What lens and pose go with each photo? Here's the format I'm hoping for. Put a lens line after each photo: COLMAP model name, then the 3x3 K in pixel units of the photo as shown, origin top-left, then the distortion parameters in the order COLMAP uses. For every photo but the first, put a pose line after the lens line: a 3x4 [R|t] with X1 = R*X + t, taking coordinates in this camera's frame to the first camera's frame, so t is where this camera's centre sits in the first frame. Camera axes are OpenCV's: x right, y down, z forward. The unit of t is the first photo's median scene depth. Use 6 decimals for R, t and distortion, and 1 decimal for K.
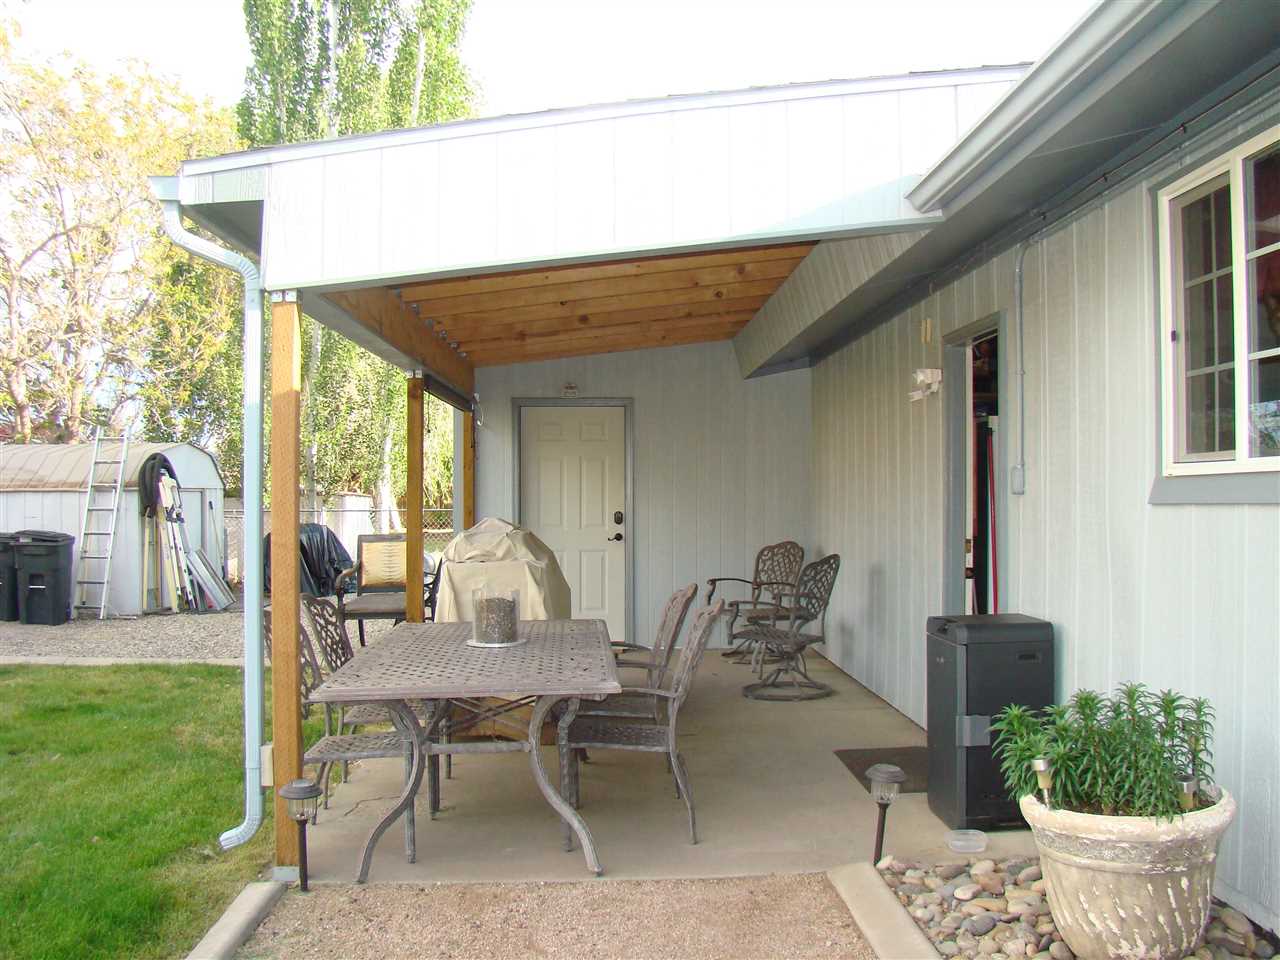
lens RADIAL K [[1196.7, 0, 621.9], [0, 1196.7, 484.8], [0, 0, 1]] dist [-0.179901, 0.122336]
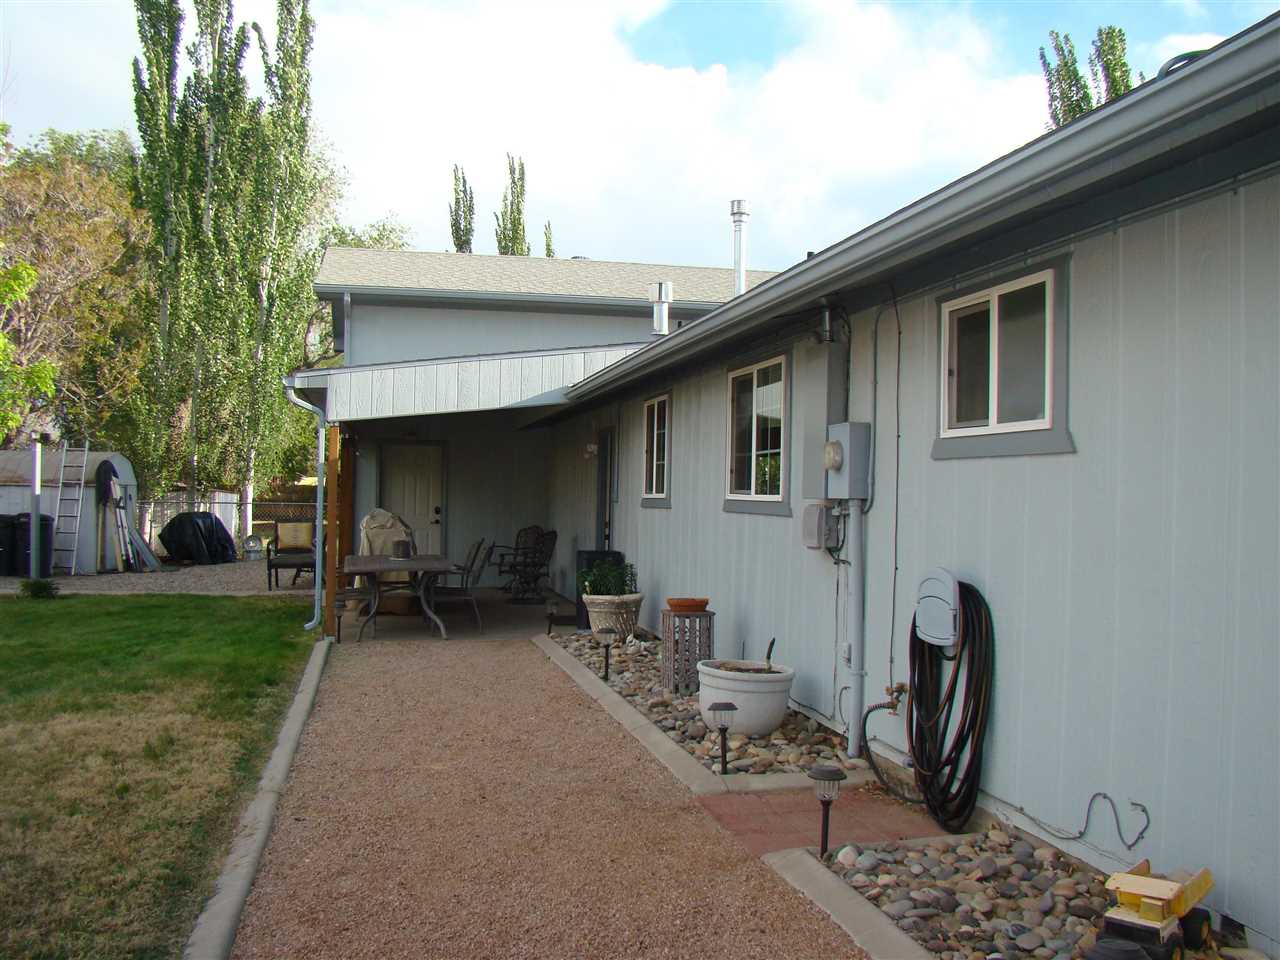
lens RADIAL K [[1196.7, 0, 621.9], [0, 1196.7, 484.8], [0, 0, 1]] dist [-0.179901, 0.122336]
pose [[0.983507, 0.021588, 0.179579, -0.050265], [-0.021652, 0.999764, -0.001604, -0.012281], [-0.179571, -0.002311, 0.983742, -0.728085]]
